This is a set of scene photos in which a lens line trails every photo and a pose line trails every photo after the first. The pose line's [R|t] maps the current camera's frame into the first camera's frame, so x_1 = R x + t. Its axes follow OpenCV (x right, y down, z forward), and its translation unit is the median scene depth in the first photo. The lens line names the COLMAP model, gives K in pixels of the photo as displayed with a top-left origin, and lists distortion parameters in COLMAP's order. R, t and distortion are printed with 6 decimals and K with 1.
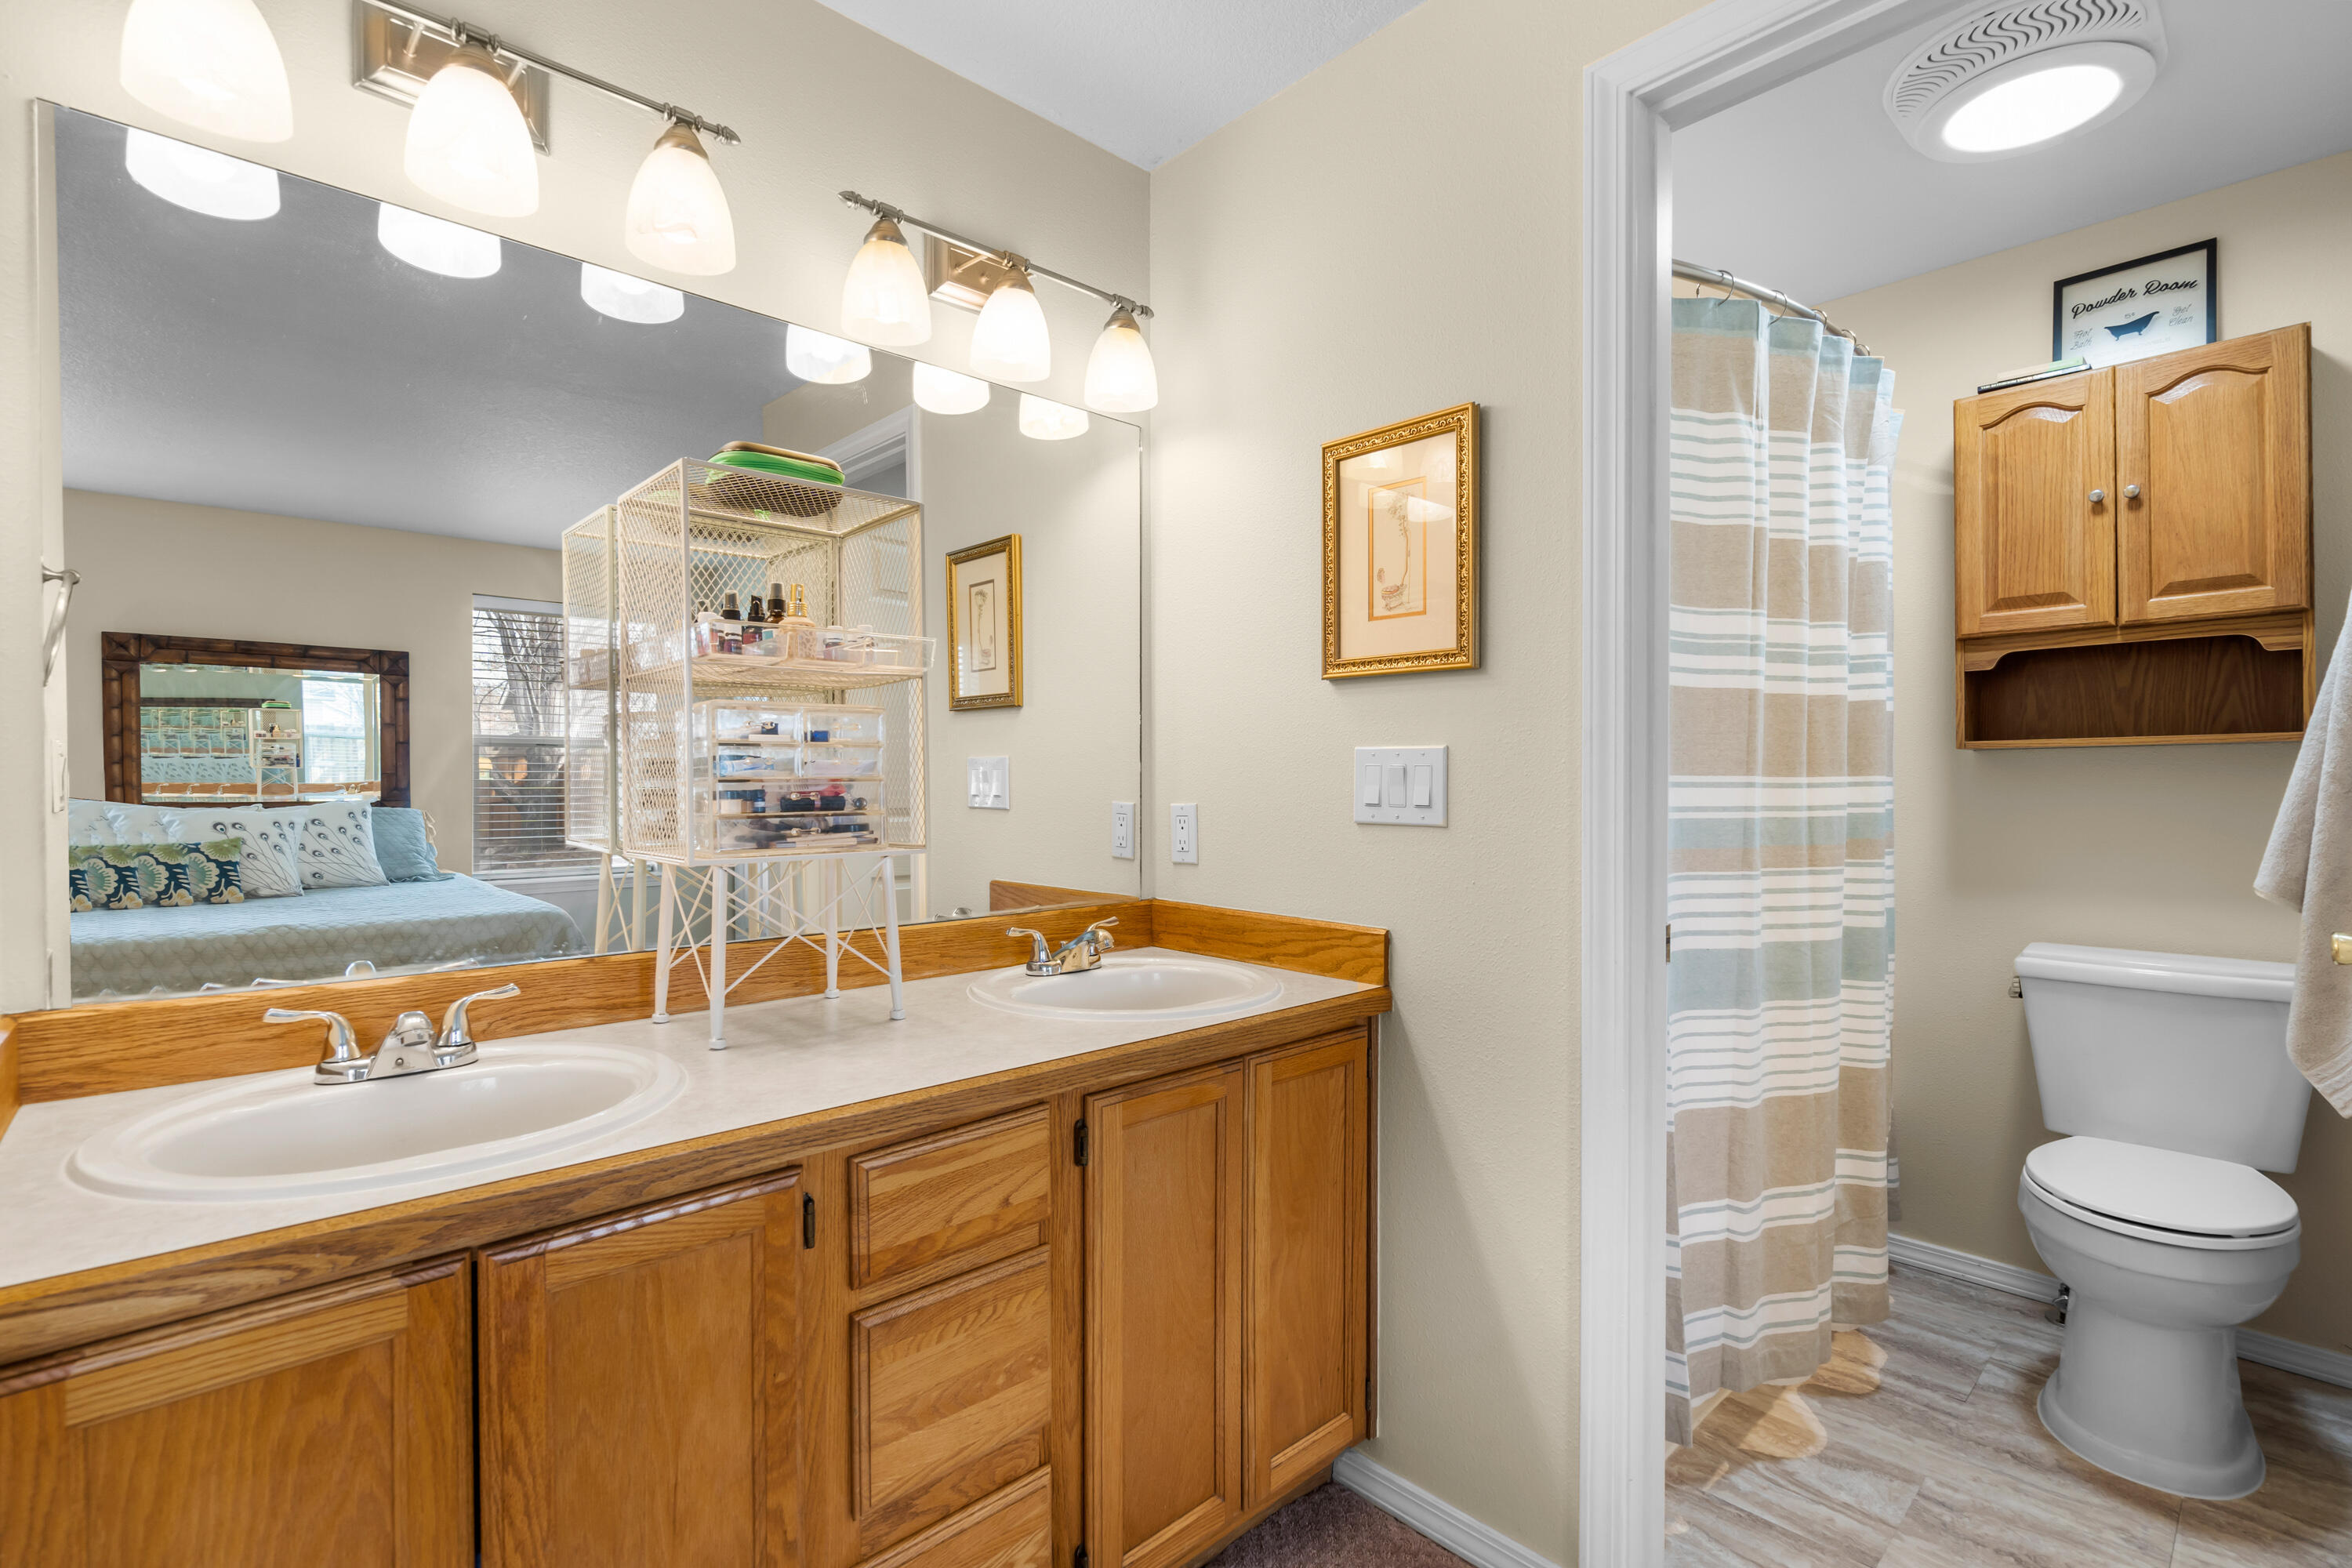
lens RADIAL K [[1070.1, 0, 1163.3], [0, 1070.1, 781.0], [0, 0, 1]] dist [-0.003306, -0.000455]
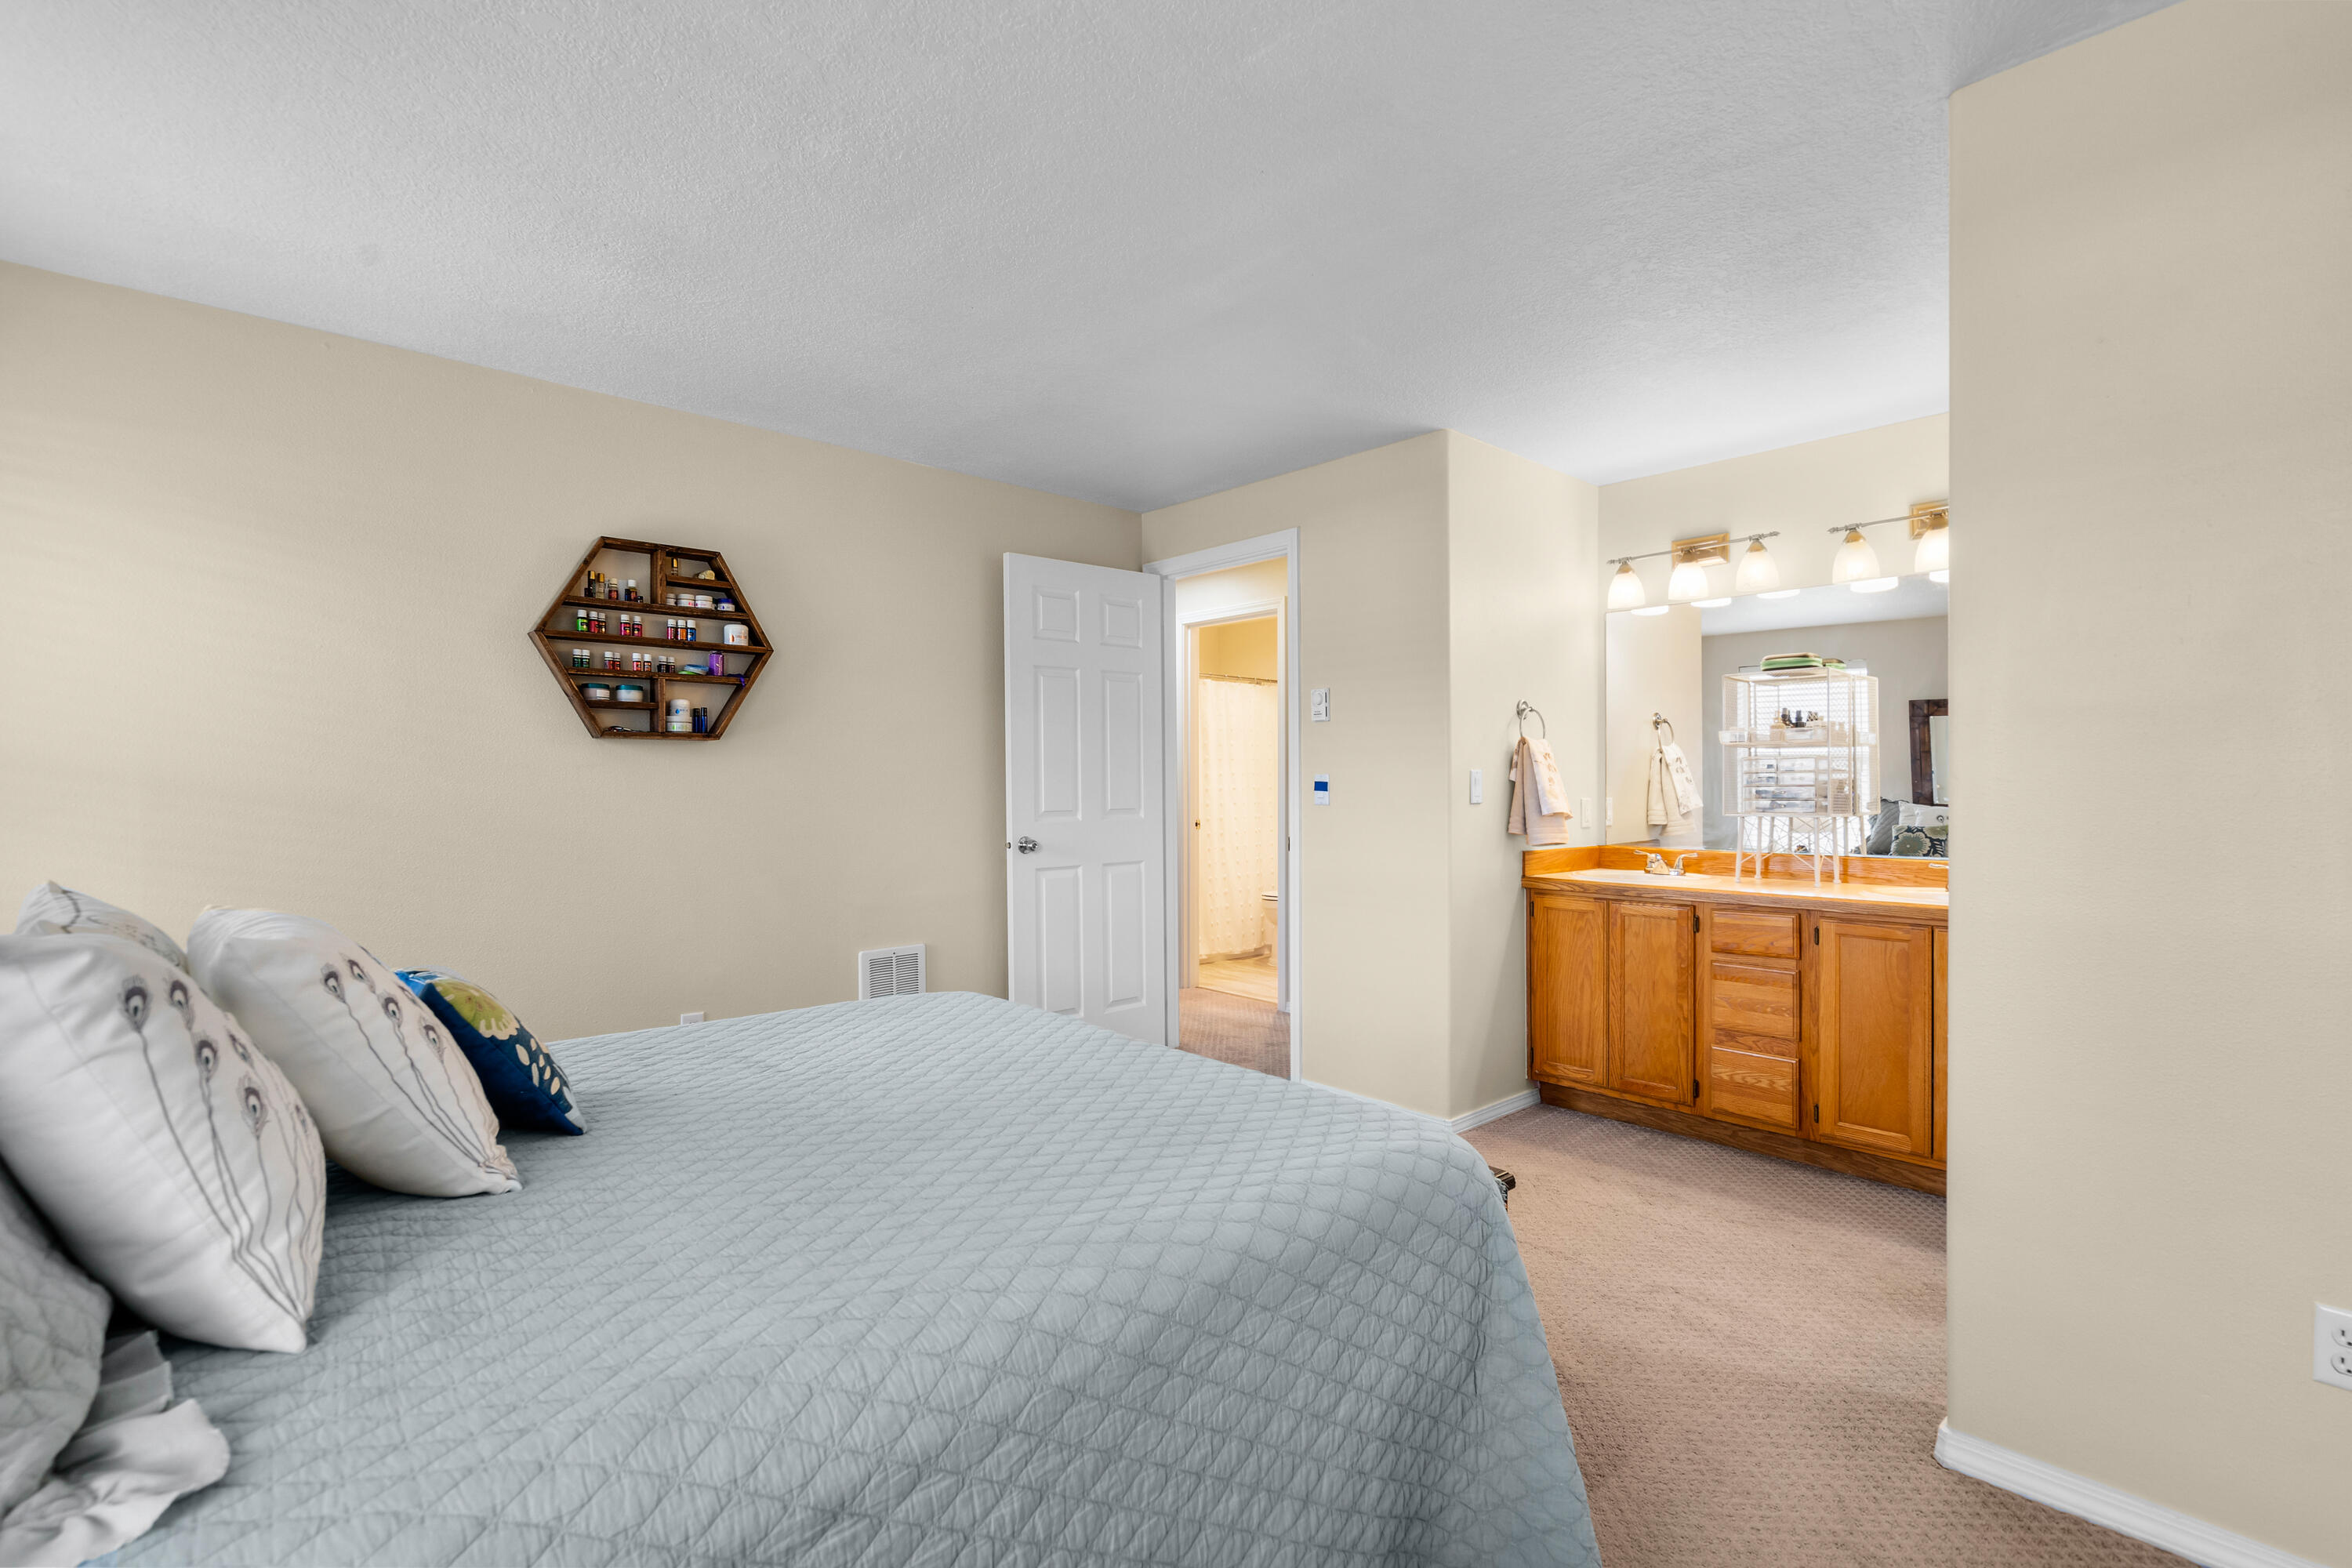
lens RADIAL K [[1070.1, 0, 1163.3], [0, 1070.1, 781.0], [0, 0, 1]] dist [-0.003306, -0.000455]
pose [[-0.027201, -0.005629, -0.999614, 1.202250], [-0.005154, 0.999972, -0.005490, 0.003028], [0.999617, 0.005003, -0.027230, -0.214048]]
